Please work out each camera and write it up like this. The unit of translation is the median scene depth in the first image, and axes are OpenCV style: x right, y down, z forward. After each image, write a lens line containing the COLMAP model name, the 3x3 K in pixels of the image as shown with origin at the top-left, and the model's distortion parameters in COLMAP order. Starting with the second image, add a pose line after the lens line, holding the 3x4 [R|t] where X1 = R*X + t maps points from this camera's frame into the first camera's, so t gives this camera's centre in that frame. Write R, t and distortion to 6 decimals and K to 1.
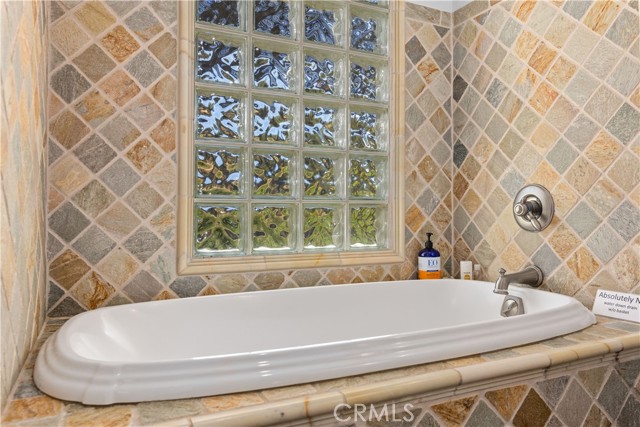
lens RADIAL K [[457.4, 0, 318.5], [0, 457.4, 210.3], [0, 0, 1]] dist [-0.011311, -0.002674]
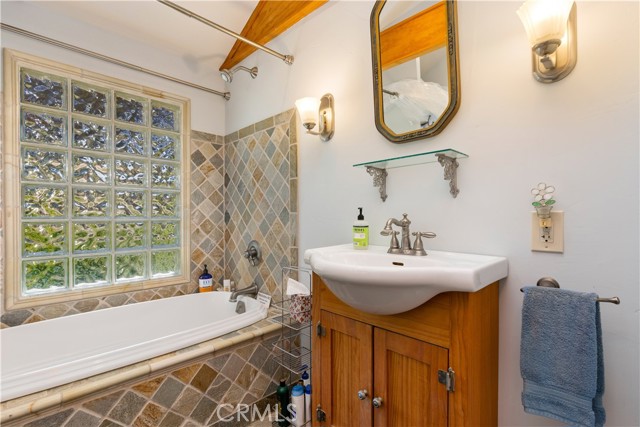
lens RADIAL K [[293.8, 0, 323.2], [0, 293.8, 219.0], [0, 0, 1]] dist [-0.013168, -0.000605]
pose [[0.936568, -0.003672, 0.350466, 0.275900], [-0.001315, 0.999901, 0.013991, -0.144044], [-0.350483, -0.013565, 0.936471, -0.204699]]
